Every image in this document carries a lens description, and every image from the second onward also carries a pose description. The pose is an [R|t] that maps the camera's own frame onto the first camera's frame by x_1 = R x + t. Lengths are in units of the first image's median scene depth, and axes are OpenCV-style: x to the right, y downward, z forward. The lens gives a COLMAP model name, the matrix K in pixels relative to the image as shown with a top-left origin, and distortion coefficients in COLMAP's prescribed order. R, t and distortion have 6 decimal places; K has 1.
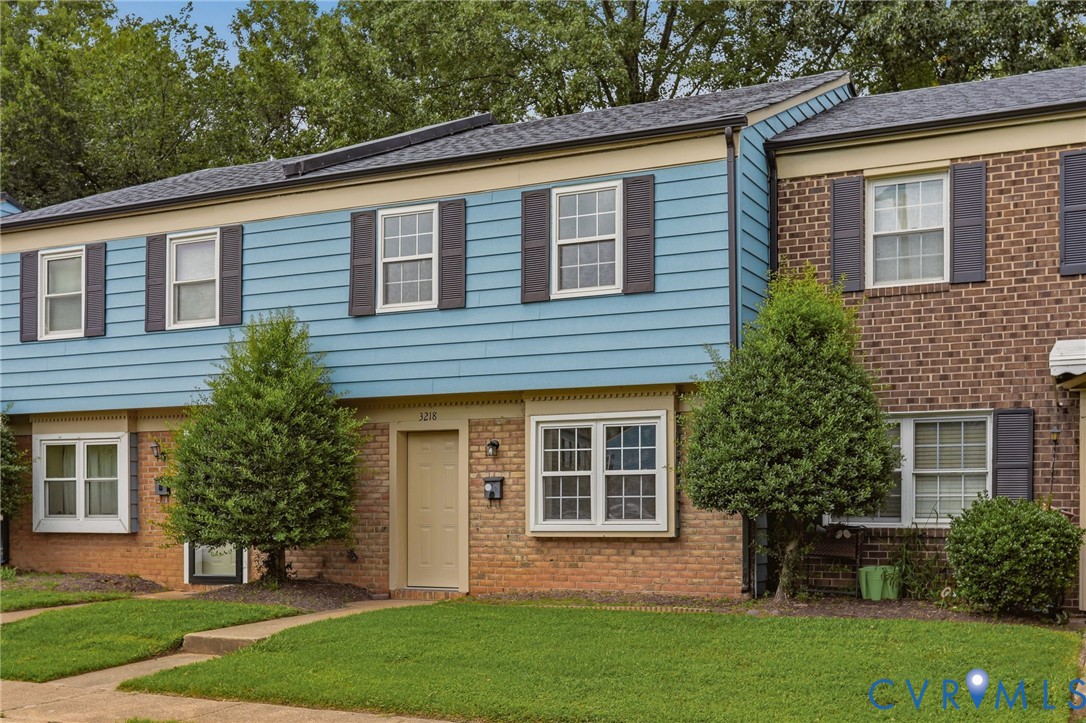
lens RADIAL K [[1151.8, 0, 543.0], [0, 1151.8, 361.5], [0, 0, 1]] dist [-0.000014, -0.010996]
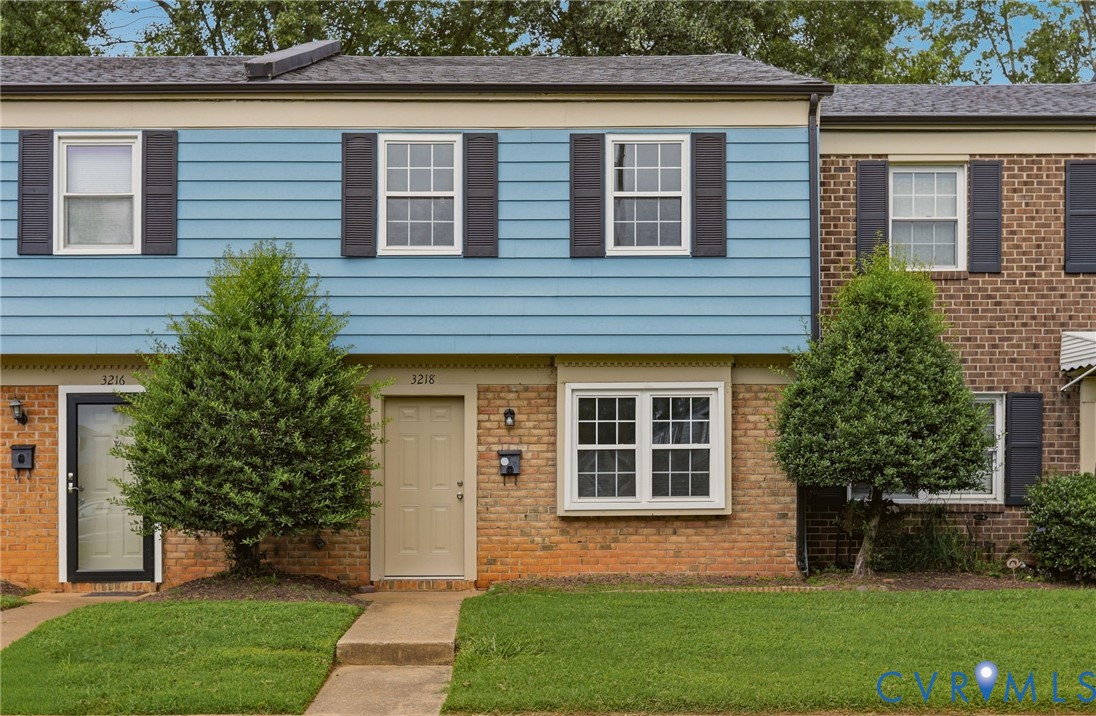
lens RADIAL K [[1158.5, 0, 570.9], [0, 1158.5, 360.0], [0, 0, 1]] dist [-0.004240, 0.008463]
pose [[0.905416, 0.044615, 0.422175, -0.399465], [-0.052384, 0.998604, 0.006814, 0.023300], [-0.421282, -0.028285, 0.906489, 0.178784]]
